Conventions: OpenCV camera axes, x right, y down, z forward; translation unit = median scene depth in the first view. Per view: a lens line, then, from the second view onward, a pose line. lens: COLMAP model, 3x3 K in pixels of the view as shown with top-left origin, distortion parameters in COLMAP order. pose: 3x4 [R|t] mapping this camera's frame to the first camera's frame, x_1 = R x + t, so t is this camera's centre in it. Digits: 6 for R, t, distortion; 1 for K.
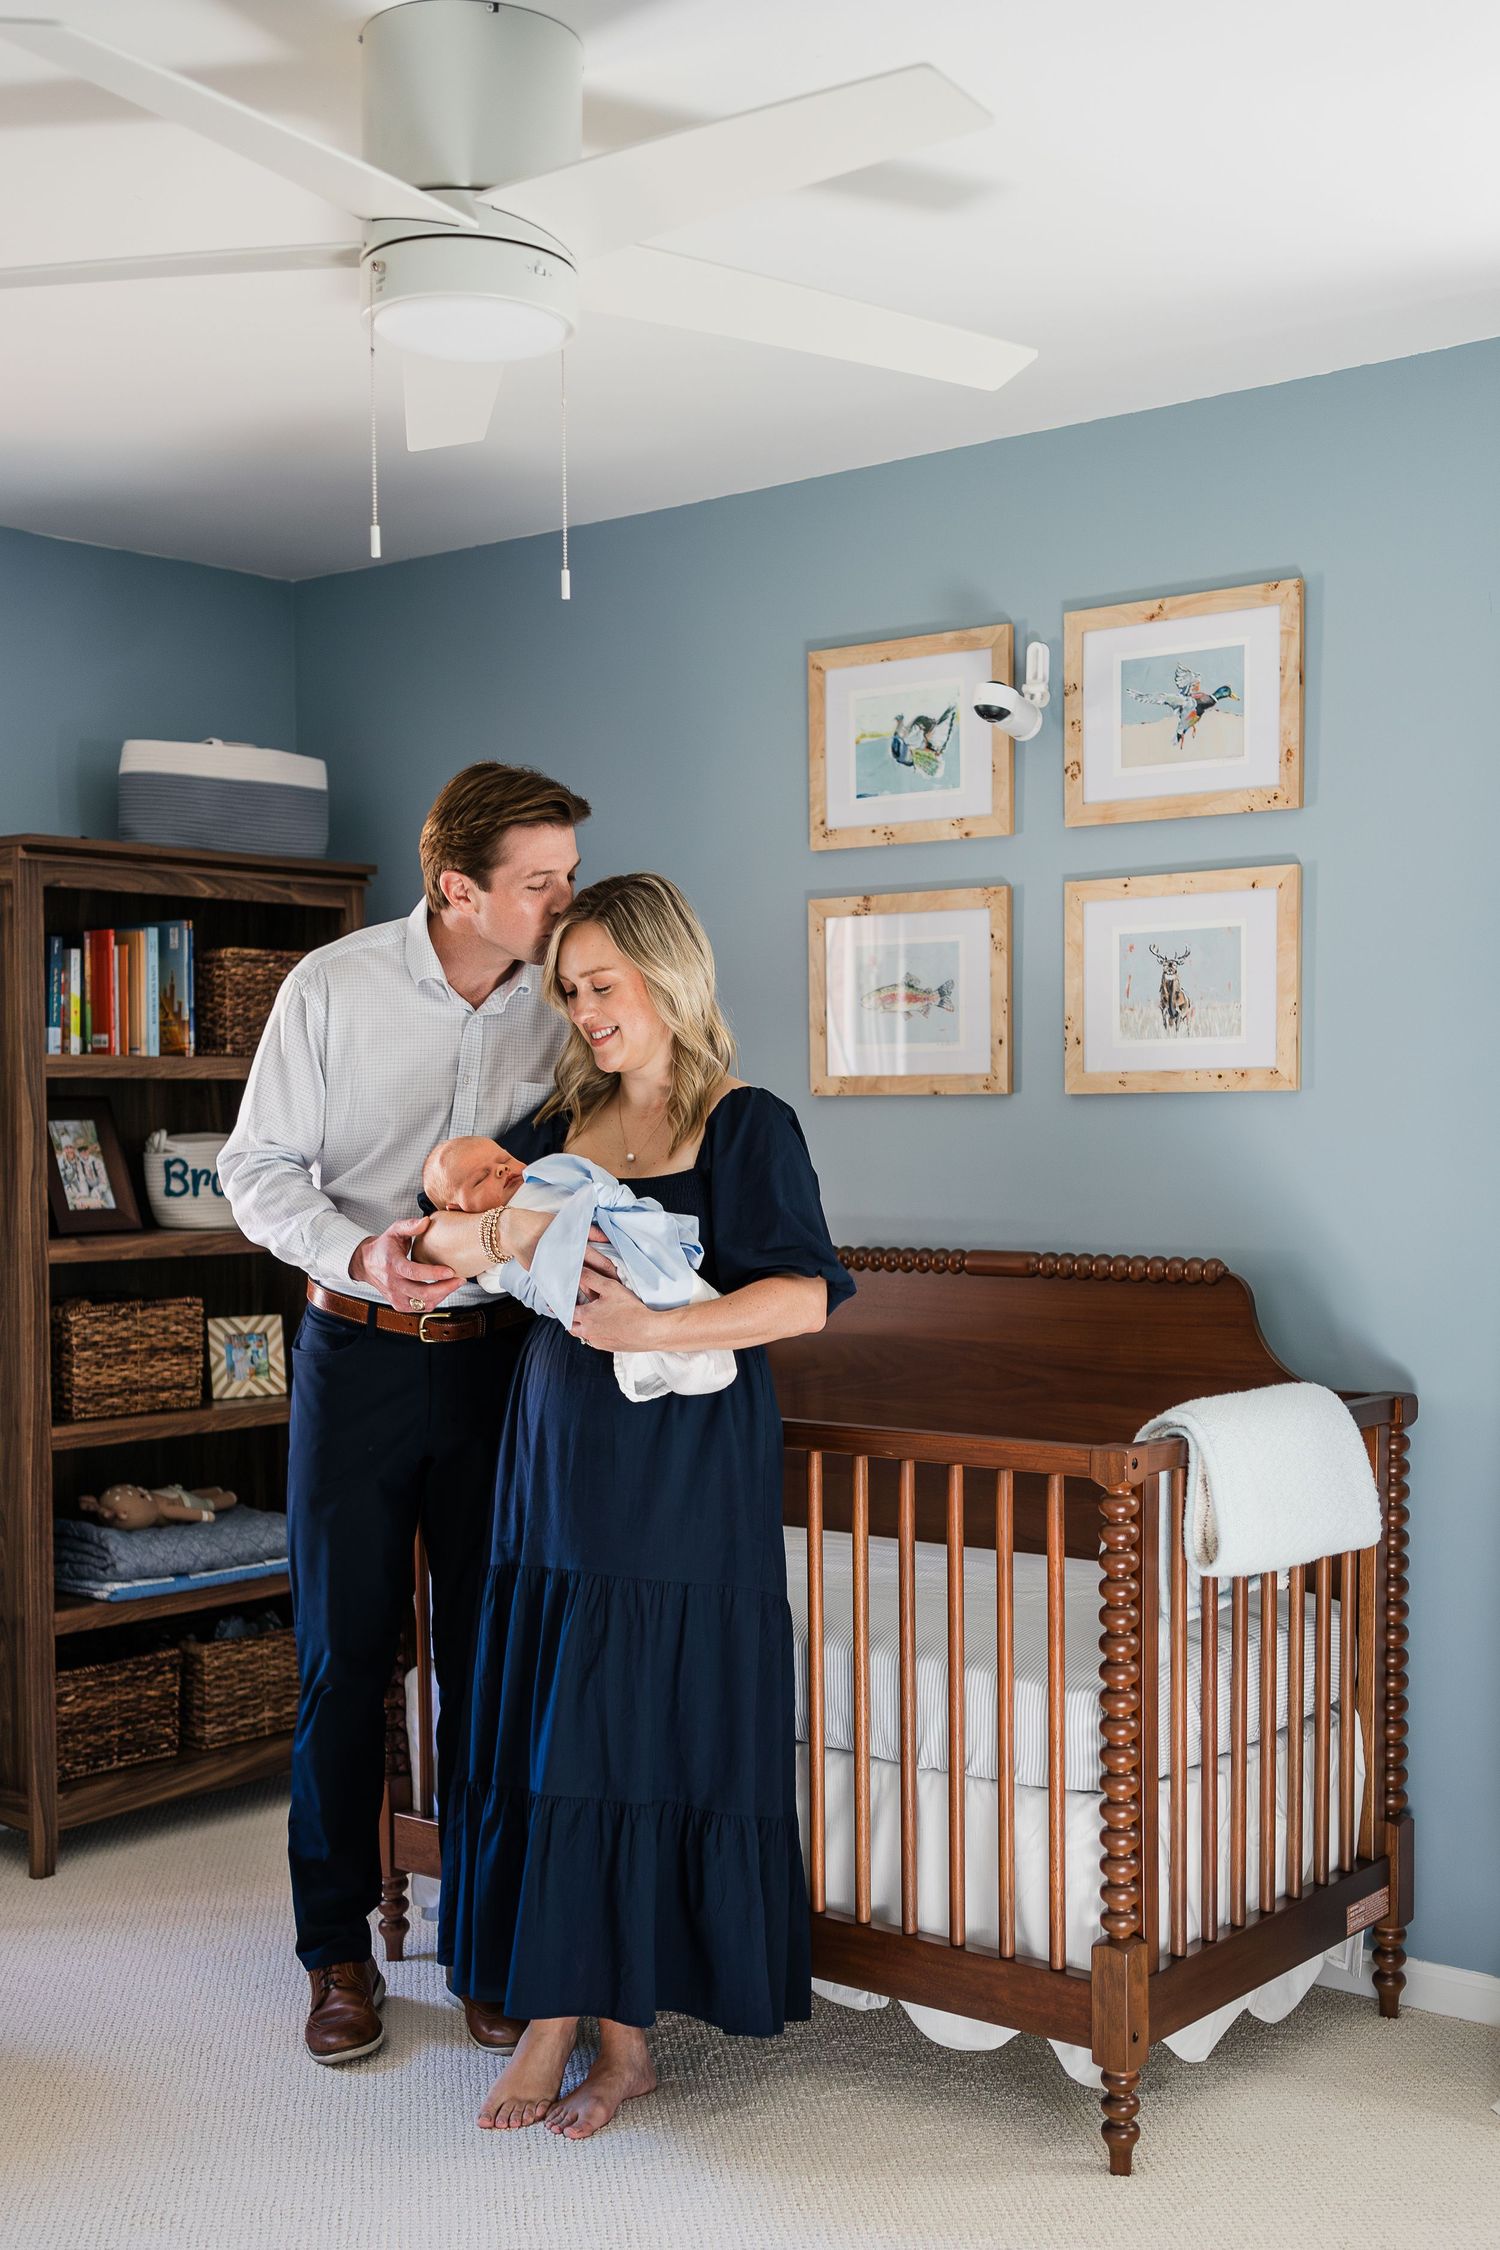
lens RADIAL K [[2594.8, 0, 805.6], [0, 2594.8, 1208.1], [0, 0, 1]] dist [0.013679, 0.008547]
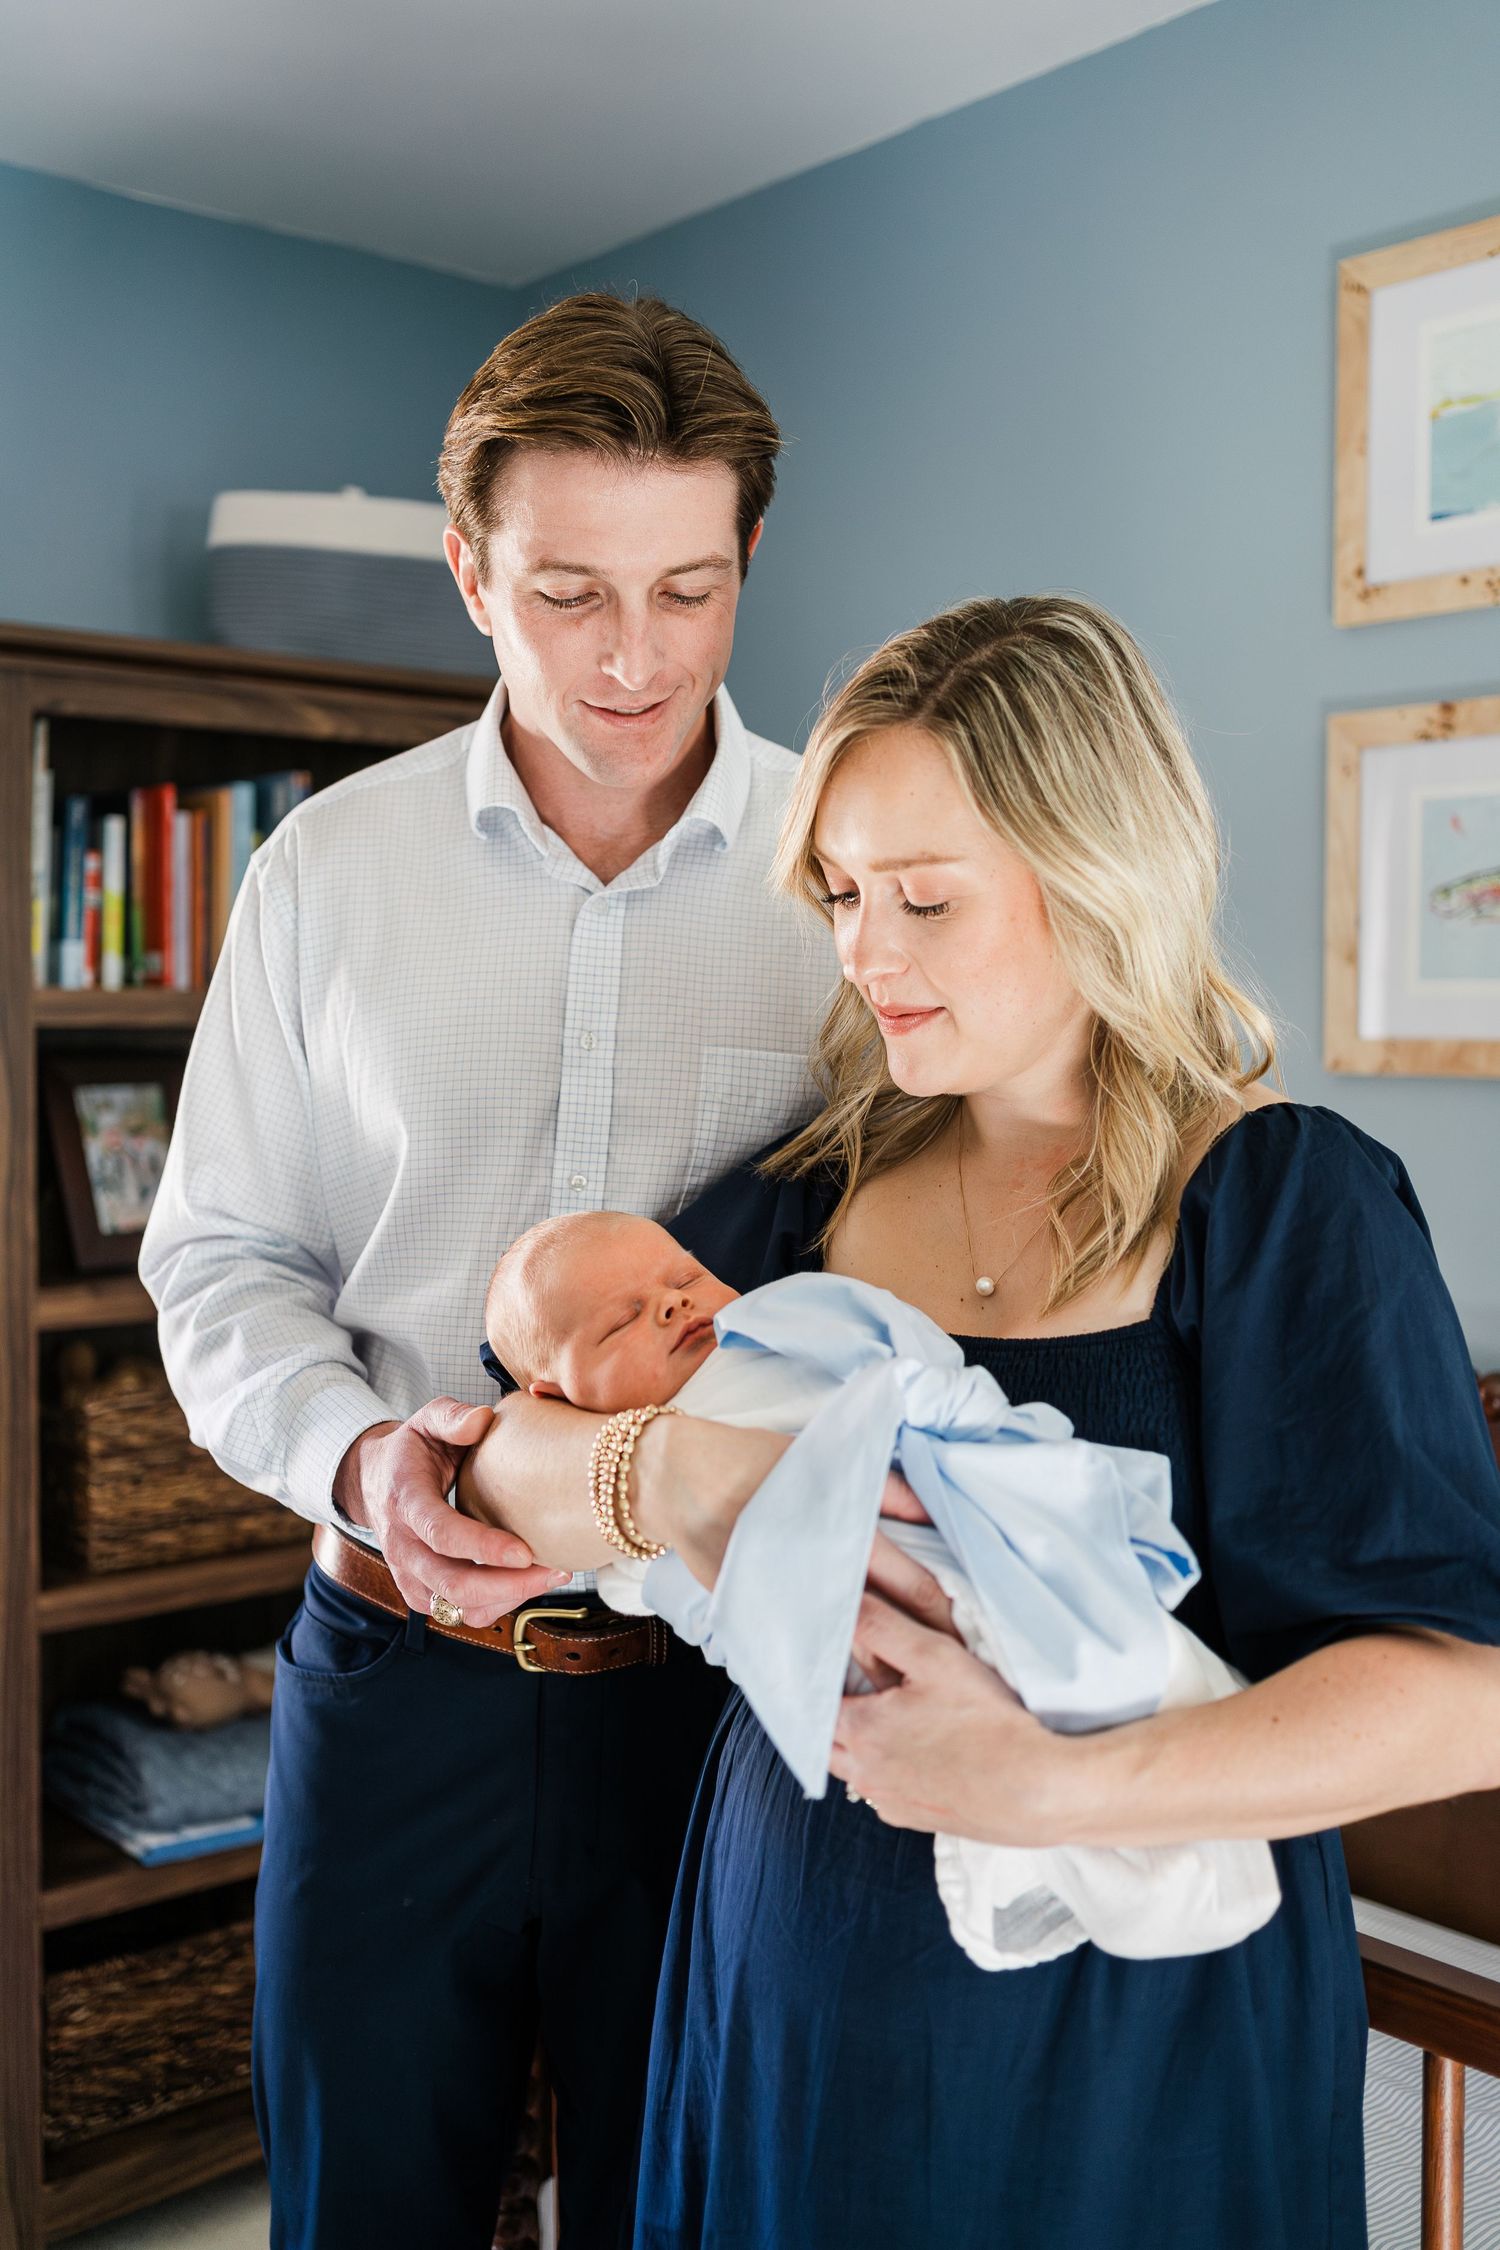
lens RADIAL K [[2265.1, 0, 750.0], [0, 2265.1, 1125.0], [0, 0, 1]] dist [-0.008079, -0.003155]
pose [[0.984543, 0.019512, -0.174052, -0.037625], [-0.017949, 0.999783, 0.010550, -0.038589], [0.174220, -0.007263, 0.984680, 0.555067]]
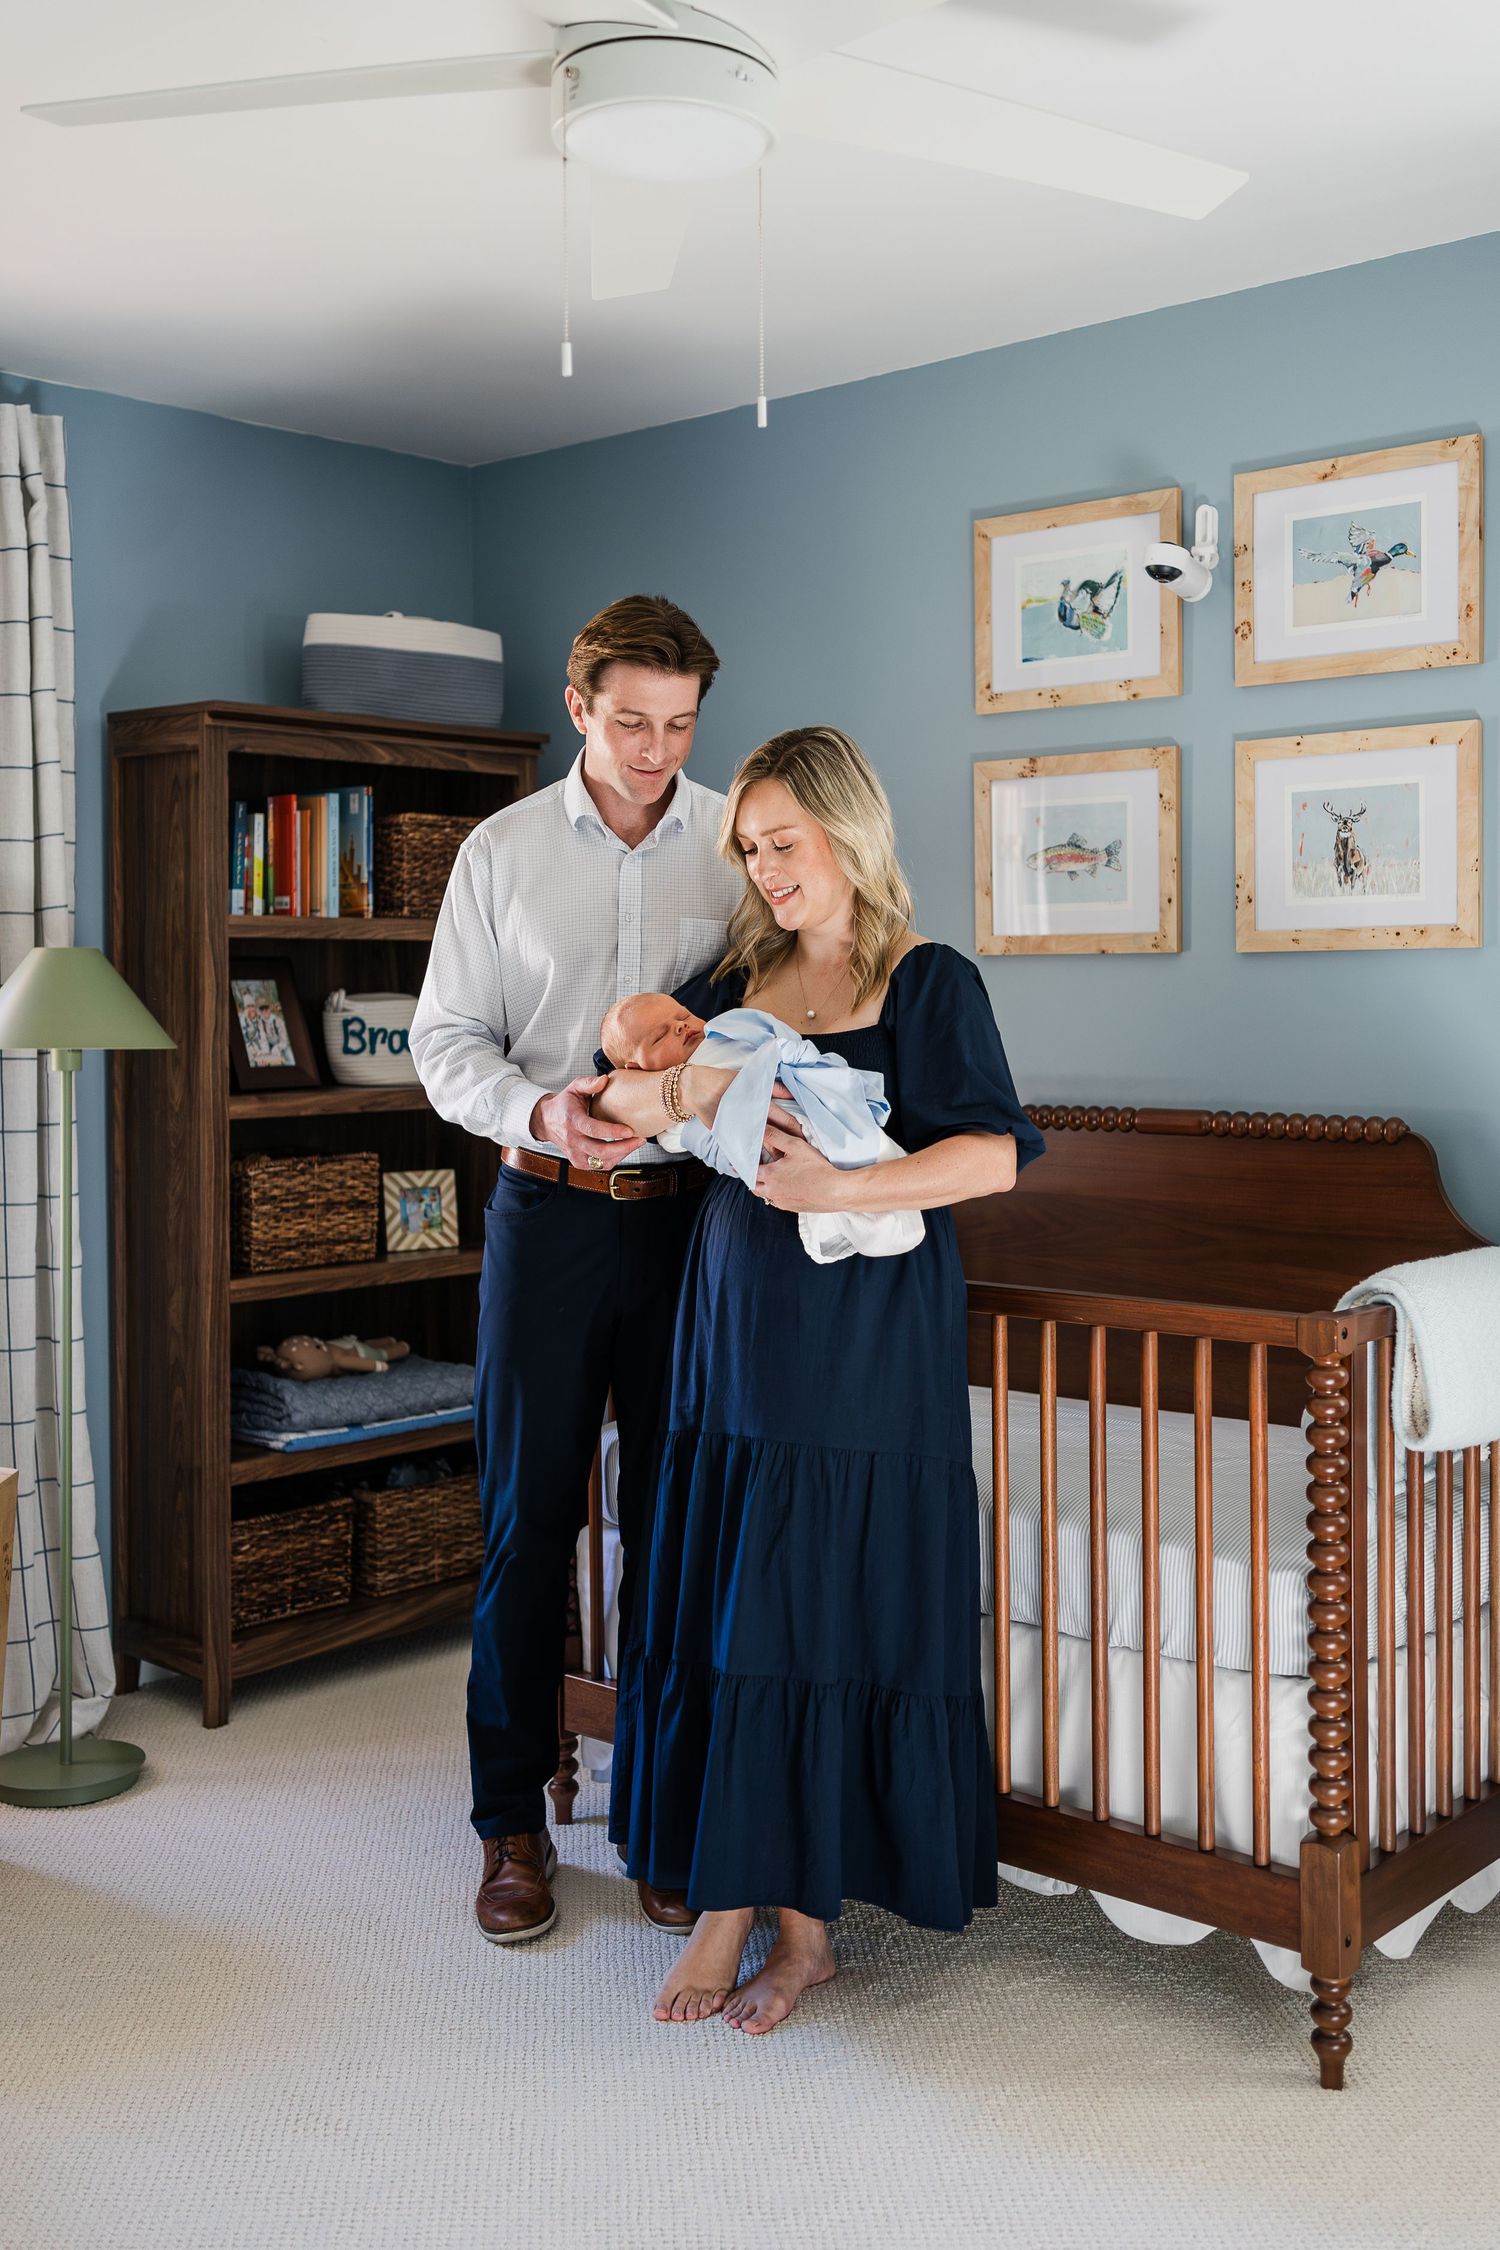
lens RADIAL K [[2300.6, 0, 830.8], [0, 2300.6, 986.9], [0, 0, 1]] dist [0.017391, -0.014456]
pose [[0.999390, 0.000955, -0.034897, -0.025601], [-0.002218, 0.999343, -0.036170, 0.001707], [0.034840, 0.036226, 0.998736, 0.111644]]
